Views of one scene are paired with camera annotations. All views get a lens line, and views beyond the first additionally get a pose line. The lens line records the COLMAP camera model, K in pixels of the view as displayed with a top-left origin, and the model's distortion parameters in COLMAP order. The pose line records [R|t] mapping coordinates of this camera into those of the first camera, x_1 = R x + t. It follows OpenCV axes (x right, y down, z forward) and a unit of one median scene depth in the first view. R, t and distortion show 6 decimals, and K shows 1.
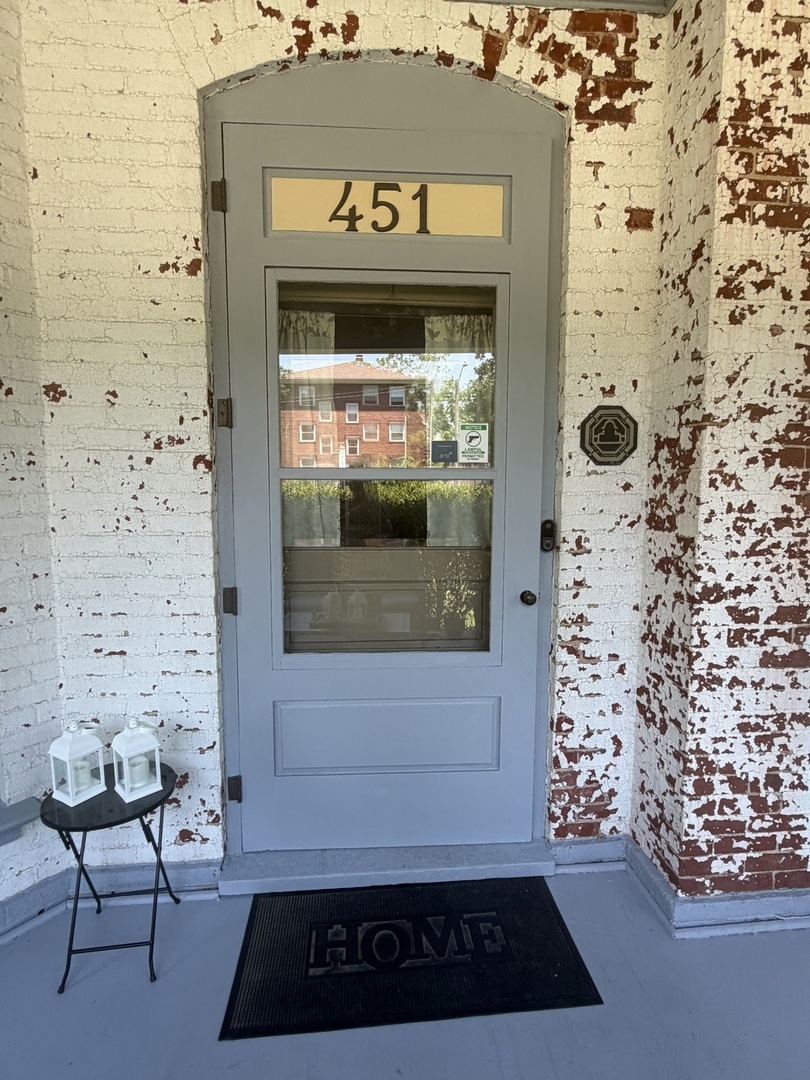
lens RADIAL K [[564.1, 0, 405.1], [0, 564.1, 540.8], [0, 0, 1]] dist [0.001762, 0.000286]
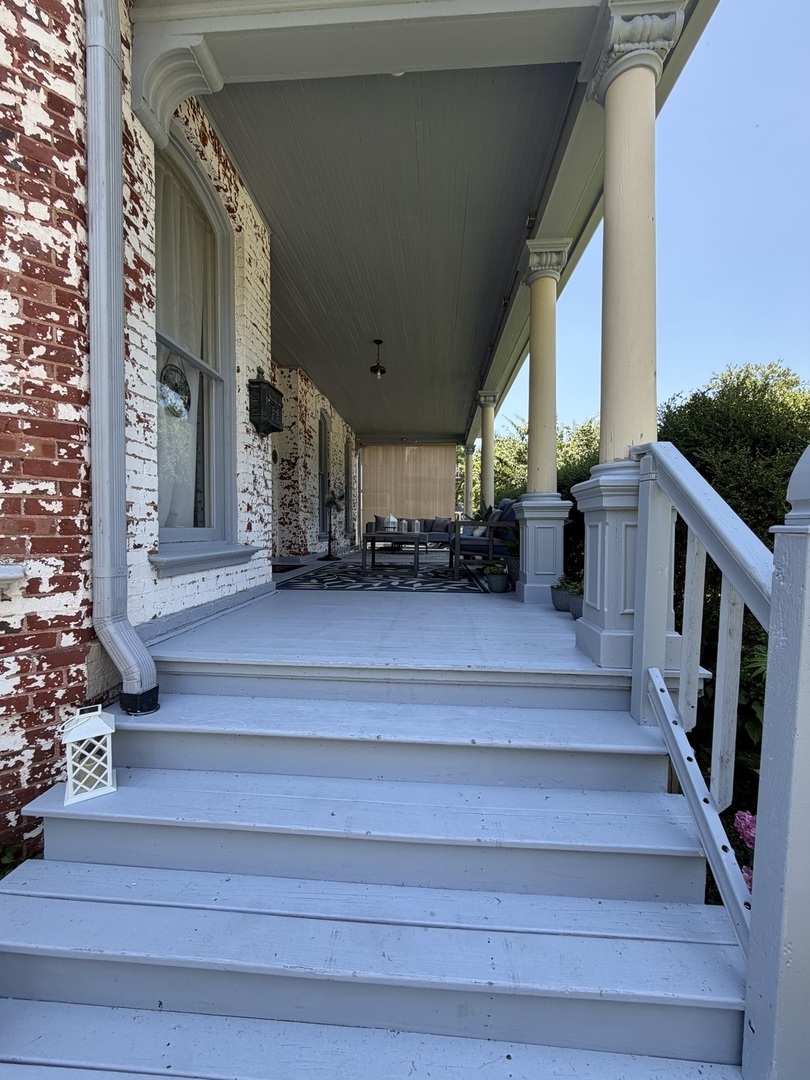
lens RADIAL K [[429.2, 0, 405.4], [0, 429.2, 540.9], [0, 0, 1]] dist [-0.003730, -0.000260]
pose [[0.153442, -0.032054, 0.987638, -2.894887], [0.091852, 0.995609, 0.018043, 0.510364], [-0.983879, 0.087948, 0.155713, -0.445573]]
